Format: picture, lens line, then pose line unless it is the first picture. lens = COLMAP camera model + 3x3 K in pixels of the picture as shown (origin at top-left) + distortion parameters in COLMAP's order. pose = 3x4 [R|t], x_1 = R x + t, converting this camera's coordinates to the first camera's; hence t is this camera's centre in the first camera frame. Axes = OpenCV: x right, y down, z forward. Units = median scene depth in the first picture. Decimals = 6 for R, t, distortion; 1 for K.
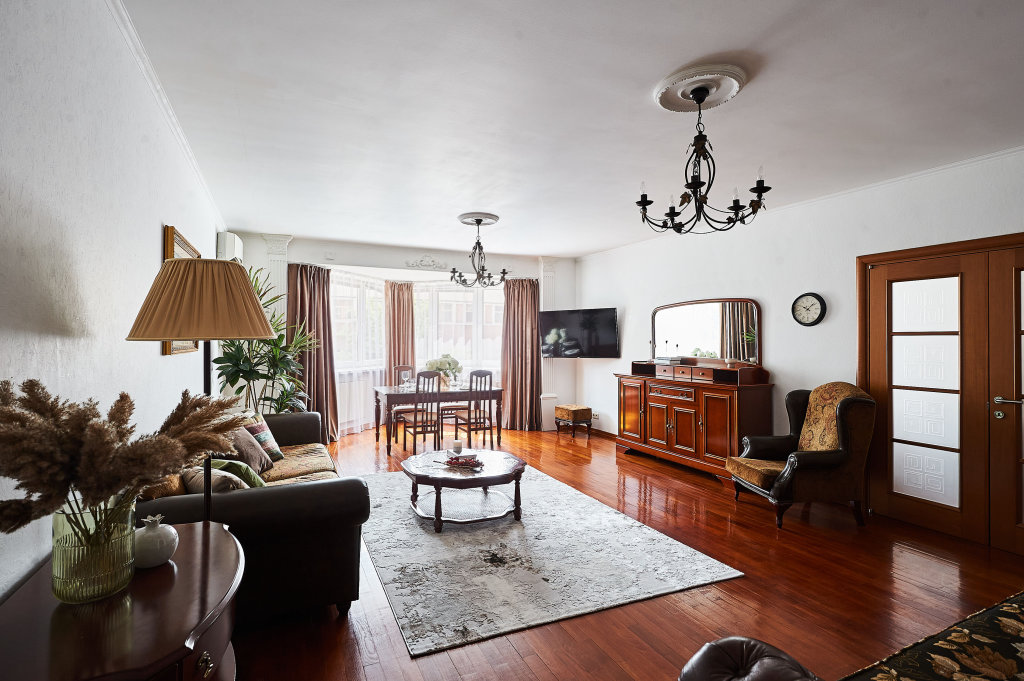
lens RADIAL K [[495.3, 0, 491.8], [0, 495.3, 338.2], [0, 0, 1]] dist [-0.003194, -0.000517]
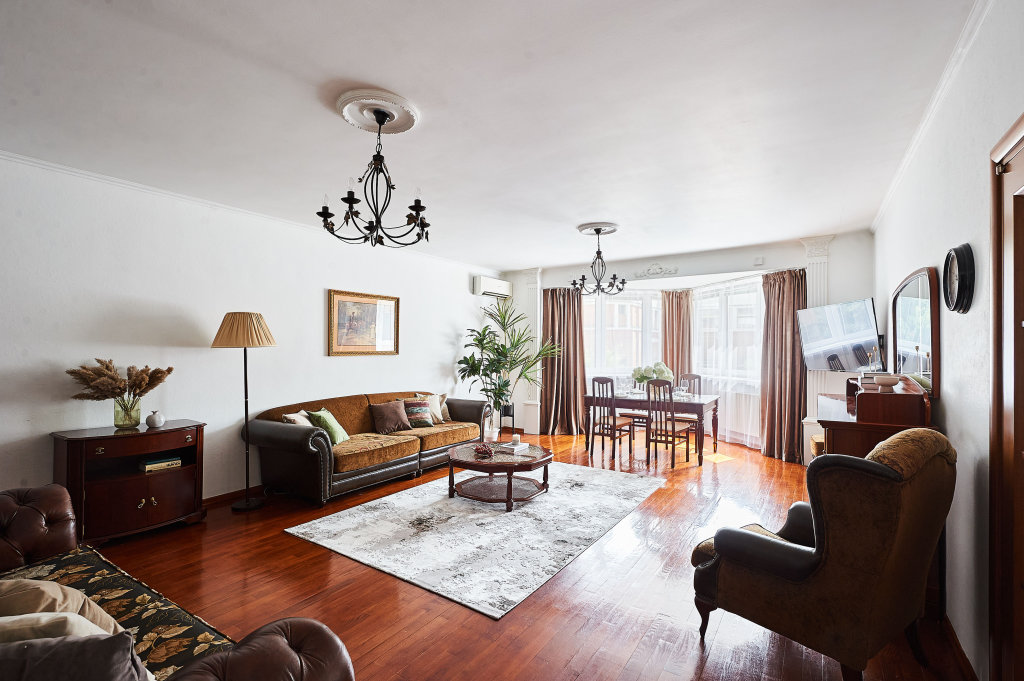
lens RADIAL K [[474.6, 0, 525.9], [0, 474.6, 352.6], [0, 0, 1]] dist [-0.010217, 0.000329]
pose [[0.554991, 0.005453, -0.831838, 0.546817], [0.004758, 0.999941, 0.009729, 0.002808], [0.831842, -0.009357, 0.554933, 0.261256]]
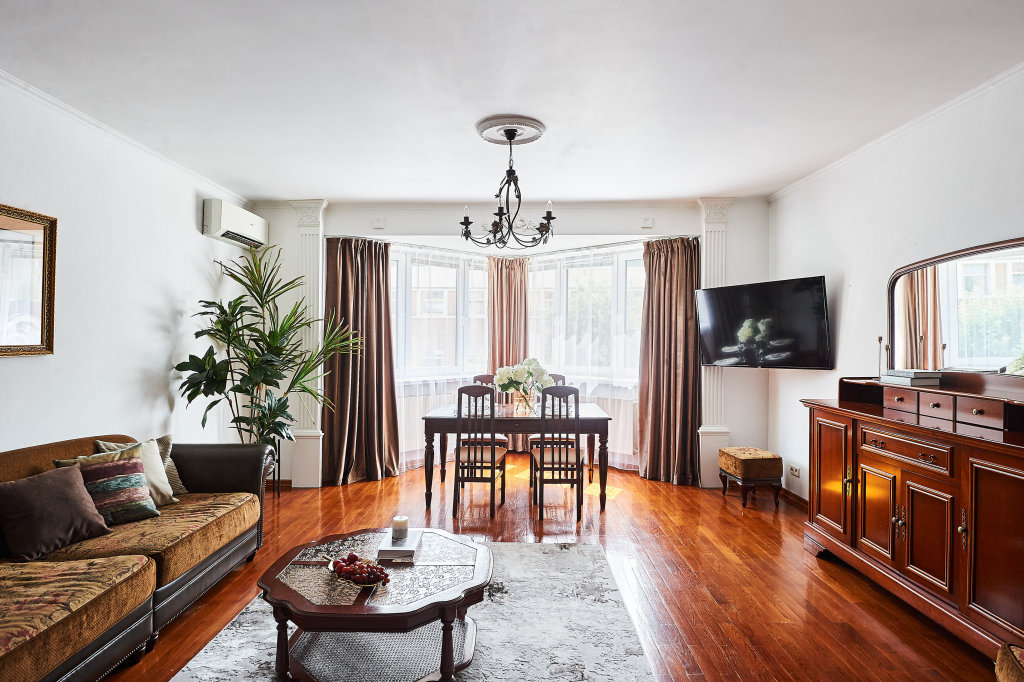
lens RADIAL K [[580.2, 0, 512.0], [0, 580.2, 341.0], [0, 0, 1]] dist [-0.019842, -0.000017]
pose [[0.913871, -0.003256, -0.405991, 0.196714], [0.006118, 0.999965, 0.005752, 0.003545], [0.405958, -0.007740, 0.913859, 0.290773]]
